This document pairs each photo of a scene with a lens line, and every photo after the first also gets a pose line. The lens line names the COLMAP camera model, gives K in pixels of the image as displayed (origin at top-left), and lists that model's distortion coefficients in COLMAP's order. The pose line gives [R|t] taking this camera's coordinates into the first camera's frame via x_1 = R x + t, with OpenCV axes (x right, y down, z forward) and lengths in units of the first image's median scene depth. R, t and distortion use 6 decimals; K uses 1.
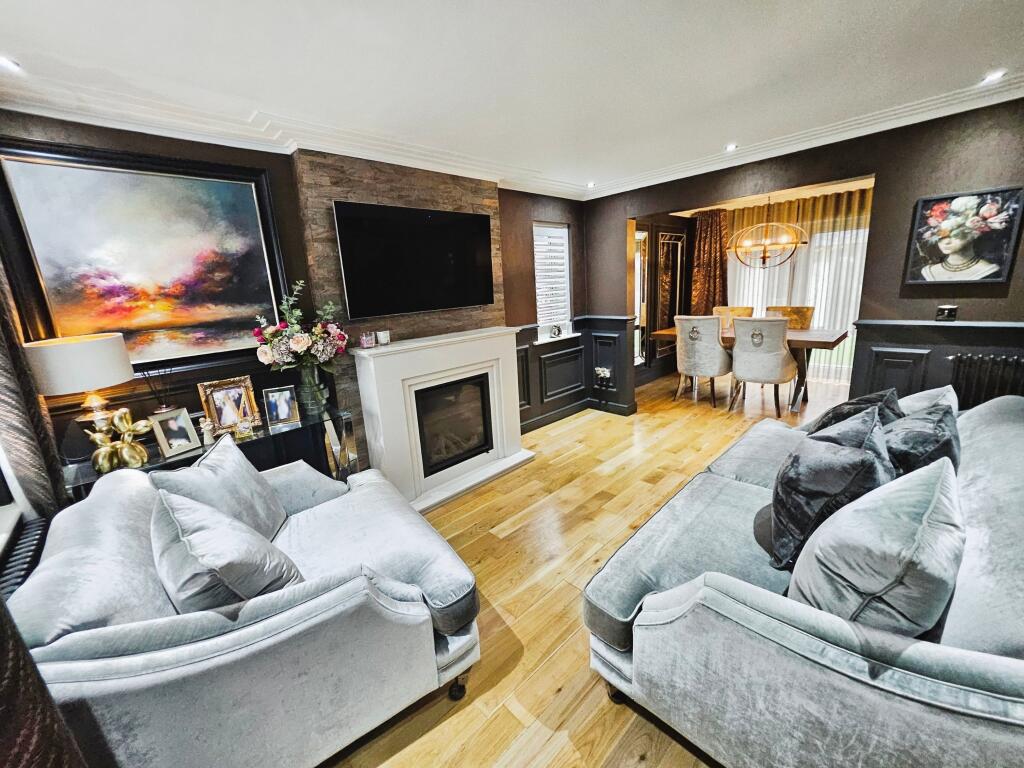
lens RADIAL K [[410.8, 0, 513.0], [0, 410.8, 363.1], [0, 0, 1]] dist [0.000045, -0.000083]
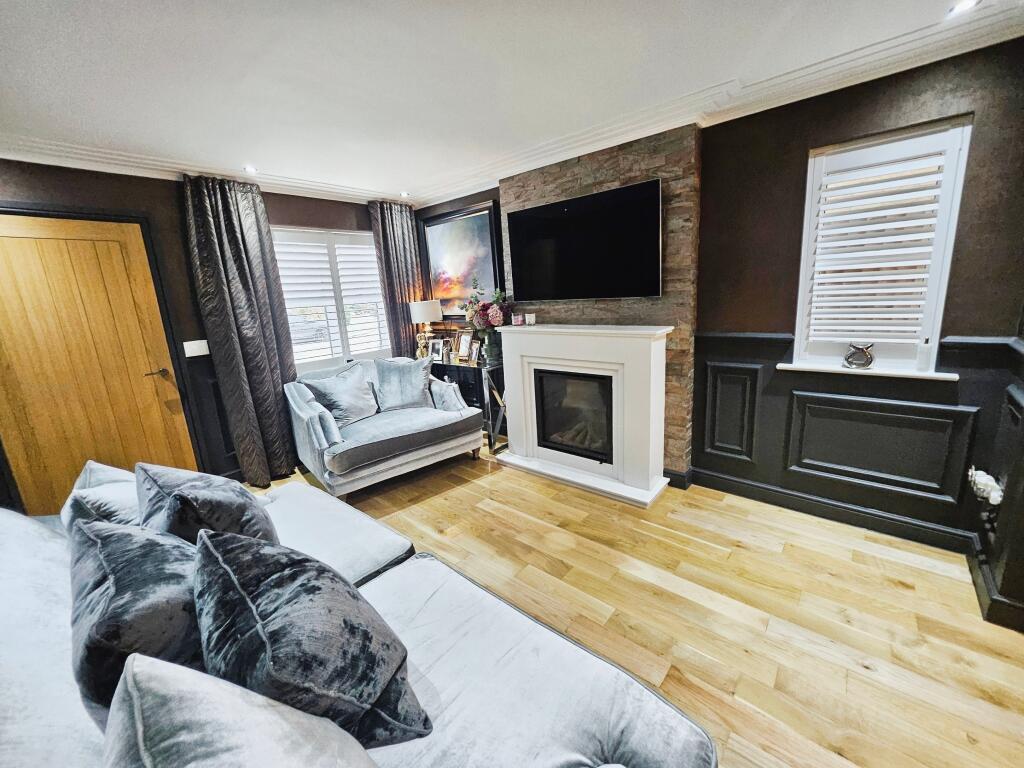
lens RADIAL K [[410.8, 0, 513.0], [0, 410.8, 363.1], [0, 0, 1]] dist [0.000045, -0.000083]
pose [[0.089582, 0.230005, -0.969058, 0.837465], [-0.132039, 0.967124, 0.217340, -0.183065], [0.987188, 0.108484, 0.117006, 0.779169]]
